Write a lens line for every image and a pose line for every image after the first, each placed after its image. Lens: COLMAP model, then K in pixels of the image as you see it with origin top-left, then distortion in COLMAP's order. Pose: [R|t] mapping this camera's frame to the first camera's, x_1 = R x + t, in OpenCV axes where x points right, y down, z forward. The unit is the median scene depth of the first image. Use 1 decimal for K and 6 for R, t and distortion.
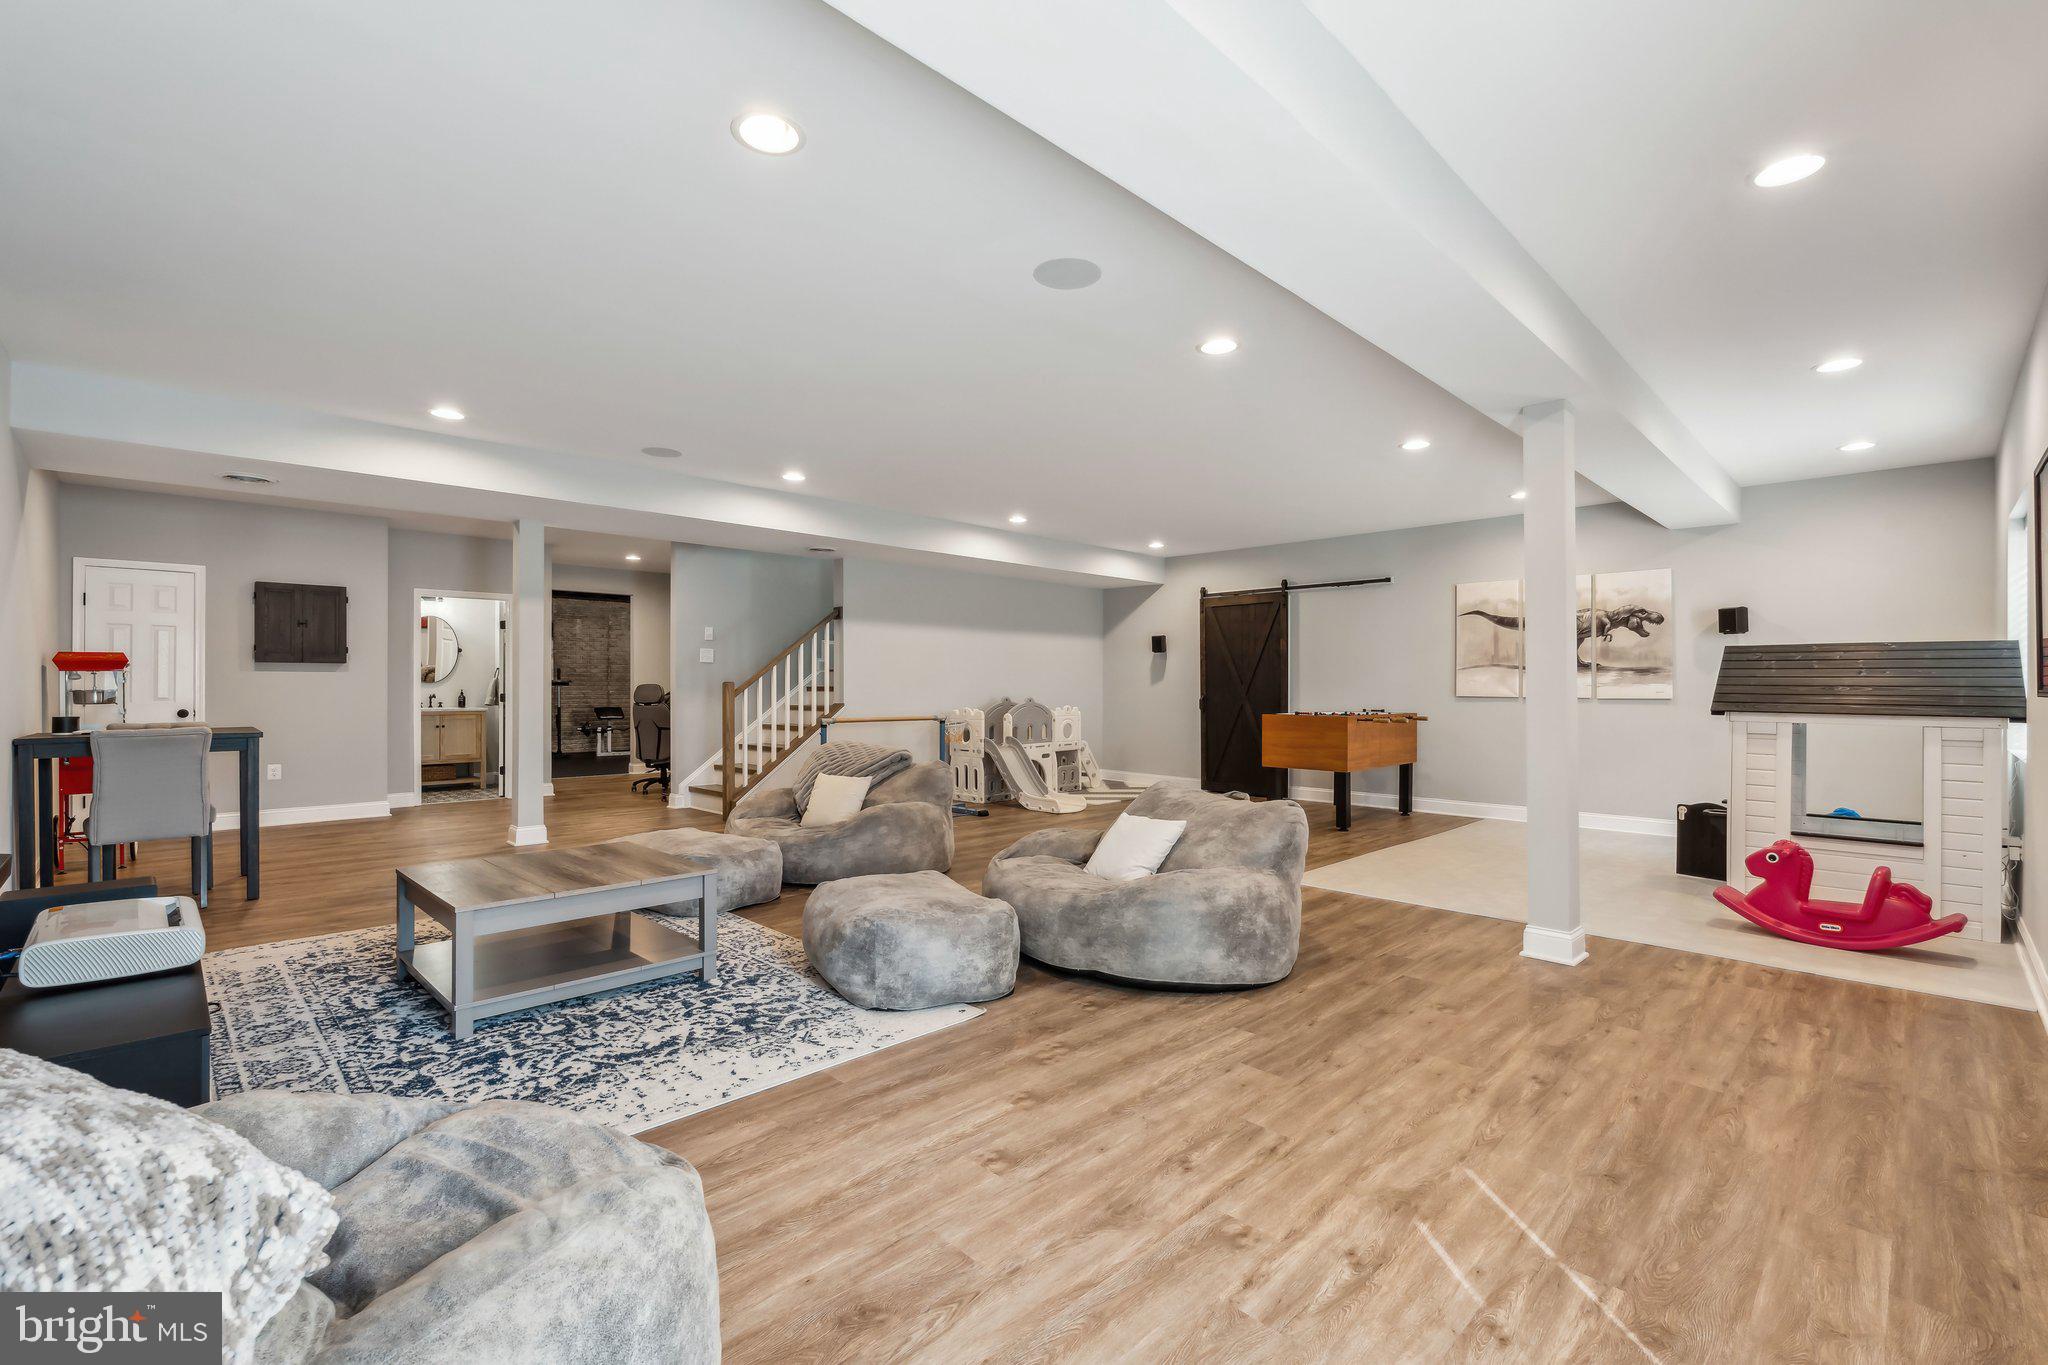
lens RADIAL K [[895.9, 0, 1024.3], [0, 895.9, 687.4], [0, 0, 1]] dist [-0.004603, 0.001813]
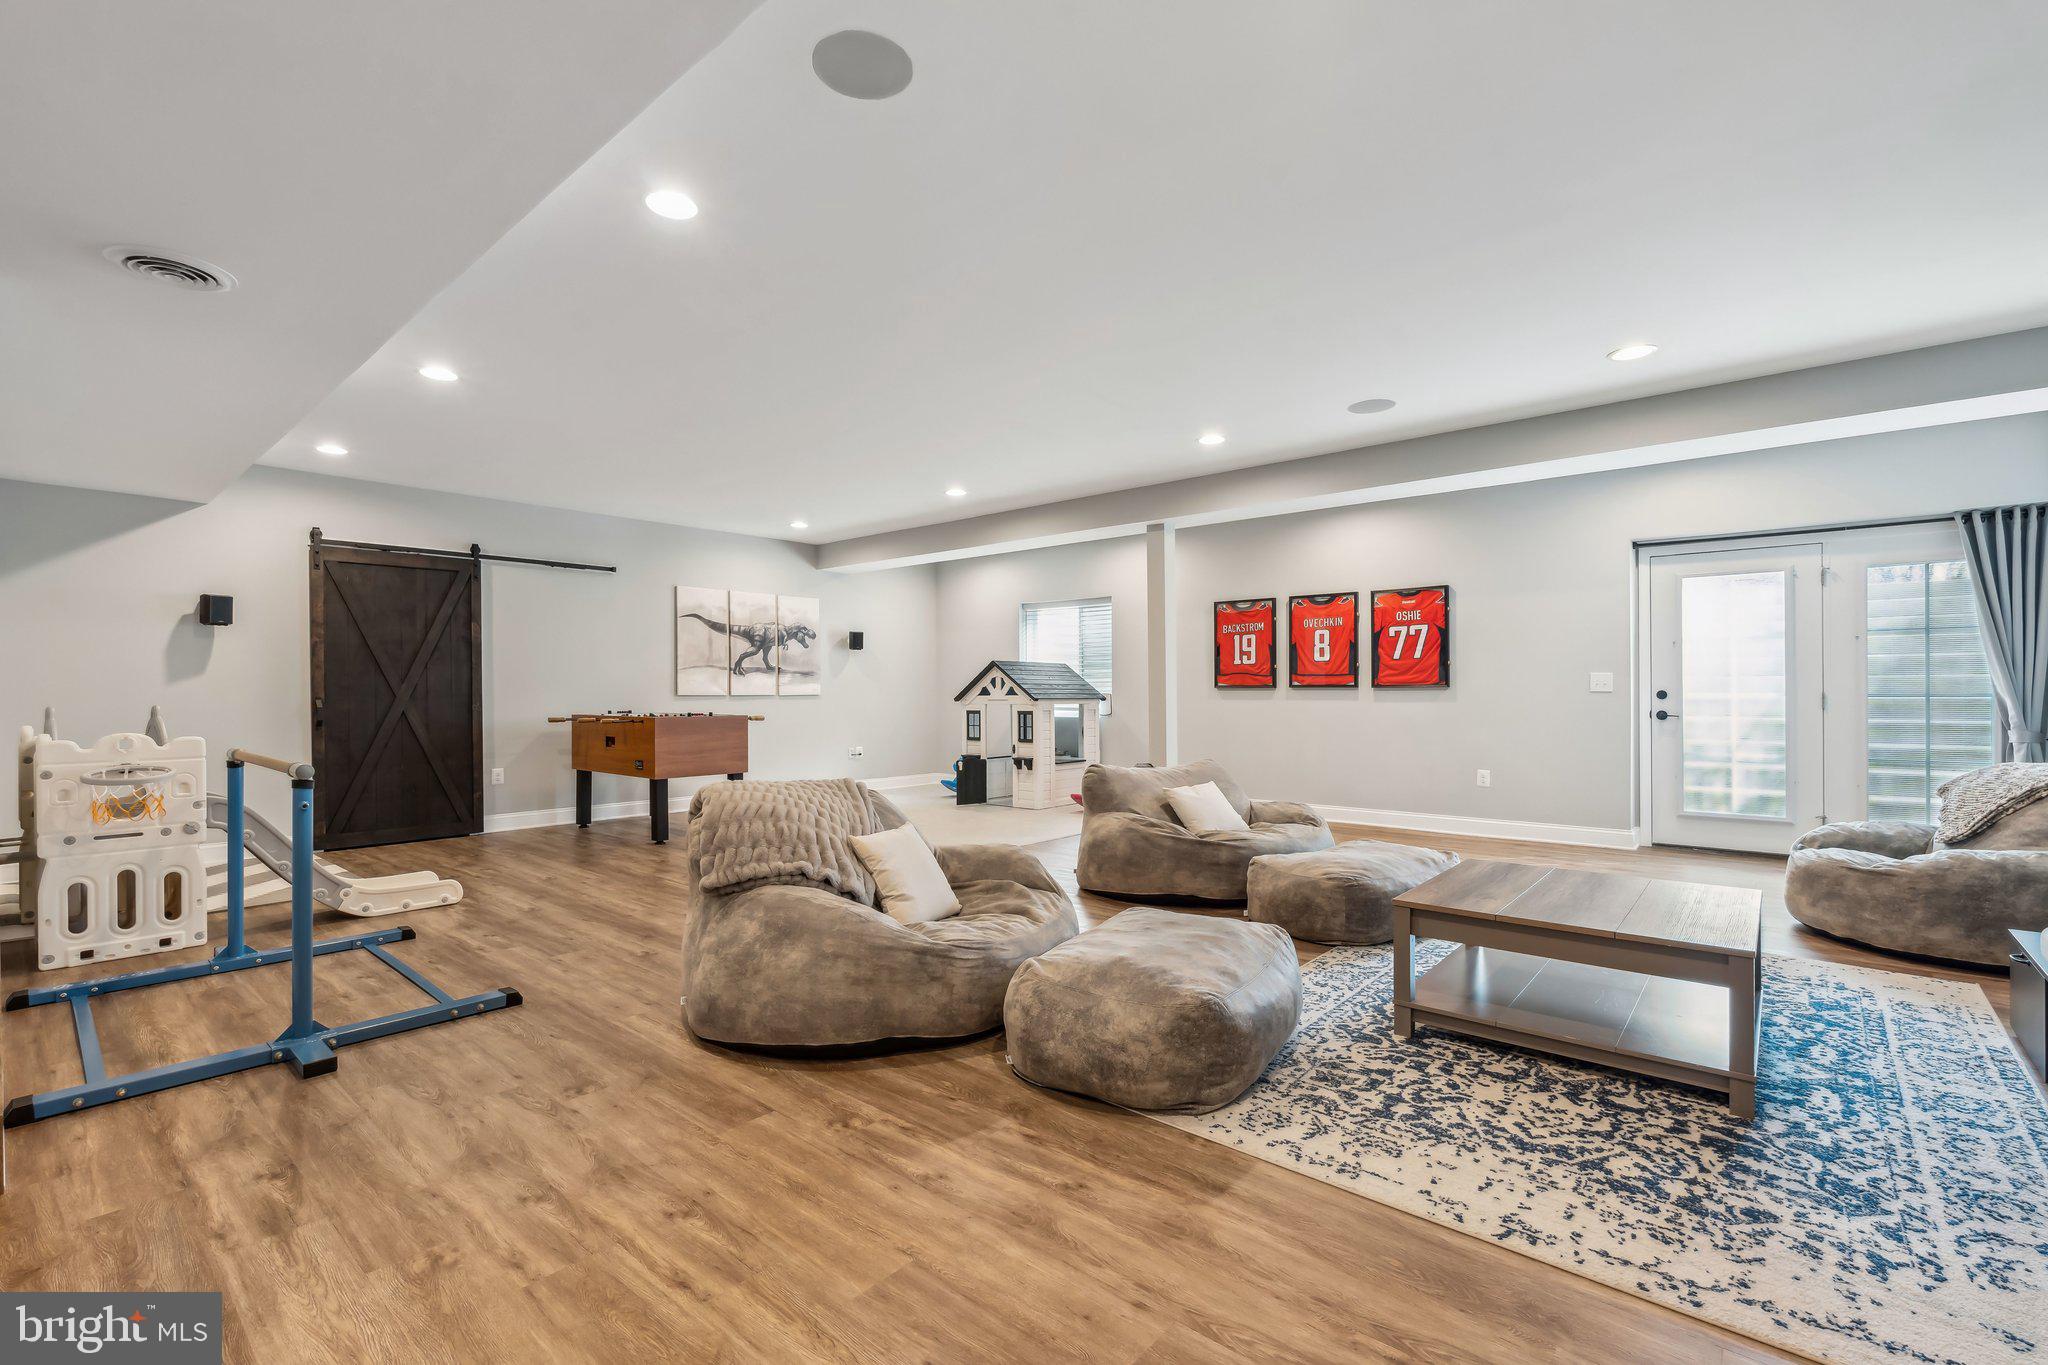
lens RADIAL K [[895.9, 0, 1023.2], [0, 895.9, 686.3], [0, 0, 1]] dist [-0.004603, 0.001813]
pose [[-0.075357, 0.002716, 0.997153, -1.353345], [0.004650, 0.999986, -0.002372, 0.009637], [-0.997146, 0.004458, -0.075369, 1.629579]]
